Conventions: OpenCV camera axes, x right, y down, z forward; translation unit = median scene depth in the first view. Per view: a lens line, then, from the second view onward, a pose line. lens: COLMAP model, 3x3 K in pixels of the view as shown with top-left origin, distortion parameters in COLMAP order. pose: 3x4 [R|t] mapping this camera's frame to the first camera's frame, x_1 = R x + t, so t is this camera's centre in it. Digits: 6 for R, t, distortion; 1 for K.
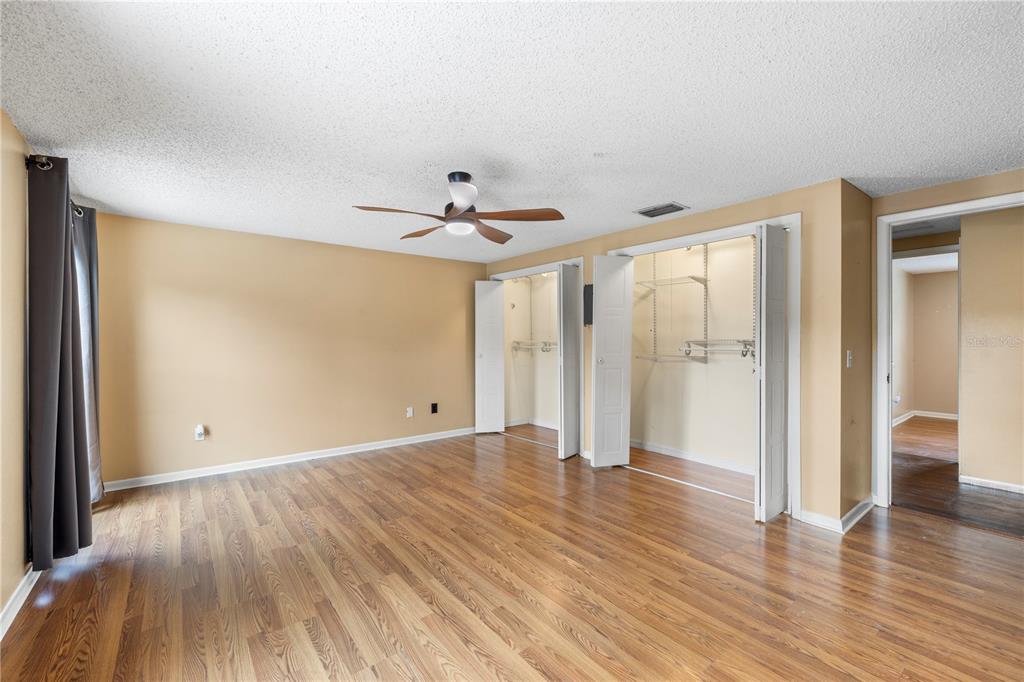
lens RADIAL K [[433.0, 0, 515.8], [0, 433.0, 340.2], [0, 0, 1]] dist [0.002256, 0.000802]
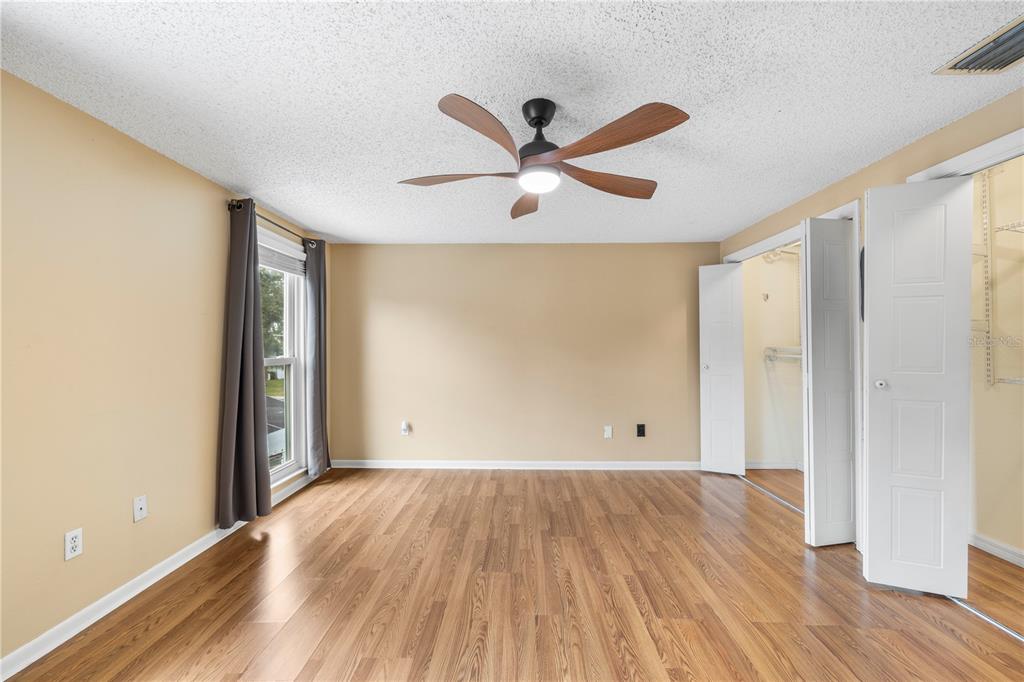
lens RADIAL K [[433.0, 0, 510.7], [0, 433.0, 341.4], [0, 0, 1]] dist [0.002256, 0.000802]
pose [[0.769854, -0.005796, -0.638194, 0.222509], [-0.001270, 0.999943, -0.010614, 0.001033], [0.638219, 0.008981, 0.769803, 0.360255]]
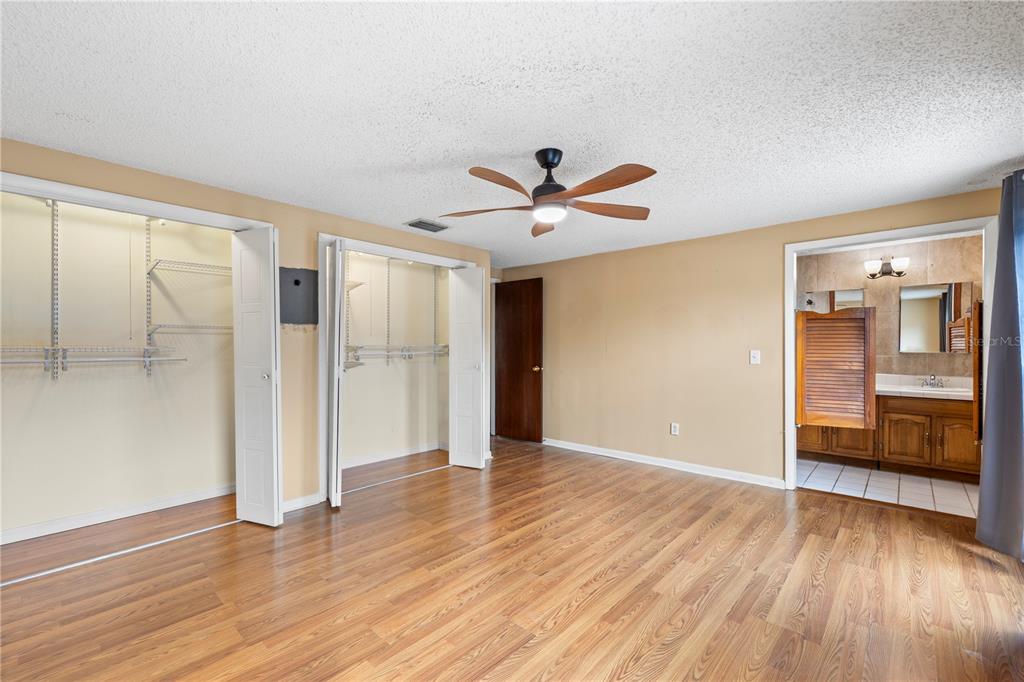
lens RADIAL K [[433.0, 0, 512.9], [0, 433.0, 347.1], [0, 0, 1]] dist [0.002256, 0.000802]
pose [[-0.163292, -0.001852, 0.986576, -0.788523], [0.002243, 0.999995, 0.002249, 0.002335], [-0.986575, 0.002581, -0.163287, 0.986029]]
